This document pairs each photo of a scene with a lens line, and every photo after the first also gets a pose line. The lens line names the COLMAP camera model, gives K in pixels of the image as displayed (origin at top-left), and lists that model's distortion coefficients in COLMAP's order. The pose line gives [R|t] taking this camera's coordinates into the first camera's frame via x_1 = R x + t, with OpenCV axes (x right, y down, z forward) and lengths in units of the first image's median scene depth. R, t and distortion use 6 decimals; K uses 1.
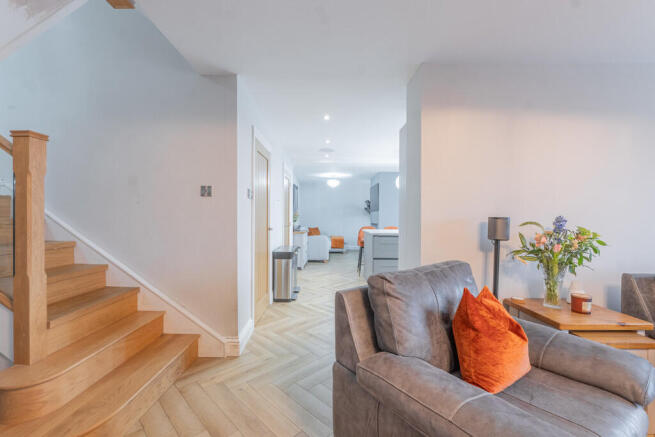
lens RADIAL K [[275.5, 0, 325.6], [0, 275.5, 218.1], [0, 0, 1]] dist [-0.005227, -0.000061]
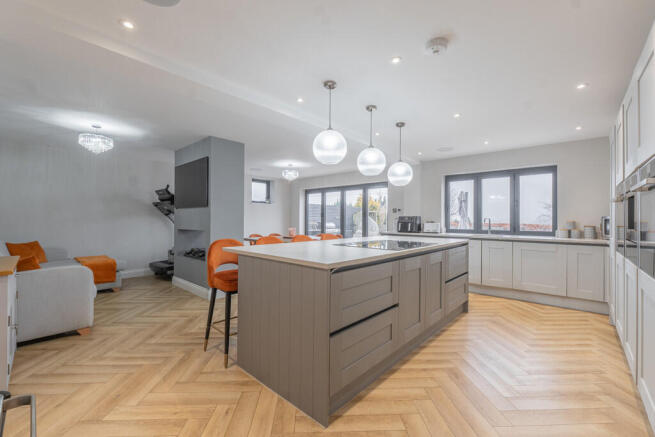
lens RADIAL K [[275.5, 0, 325.6], [0, 275.5, 218.1], [0, 0, 1]] dist [-0.005227, -0.000061]
pose [[0.676471, 0.004823, 0.736454, -0.102410], [0.001593, 0.999967, -0.008012, 0.001896], [-0.736468, 0.006593, 0.676441, 0.886260]]
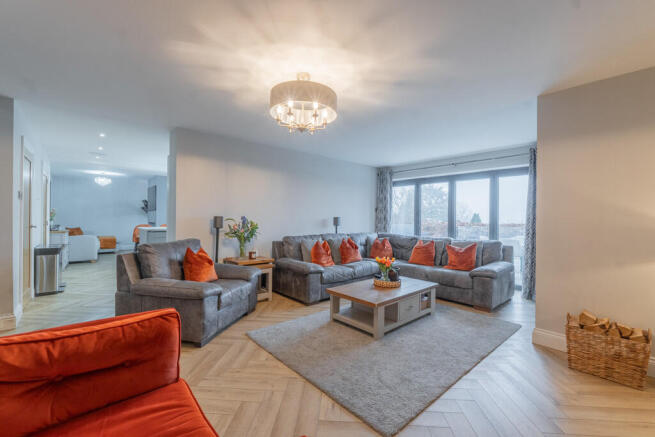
lens RADIAL K [[275.5, 0, 325.6], [0, 275.5, 218.1], [0, 0, 1]] dist [-0.005227, -0.000061]
pose [[0.748463, 0.002203, 0.663173, -0.053181], [-0.002491, 0.999997, -0.000511, 0.004304], [-0.663172, -0.001269, 0.748466, -0.511415]]
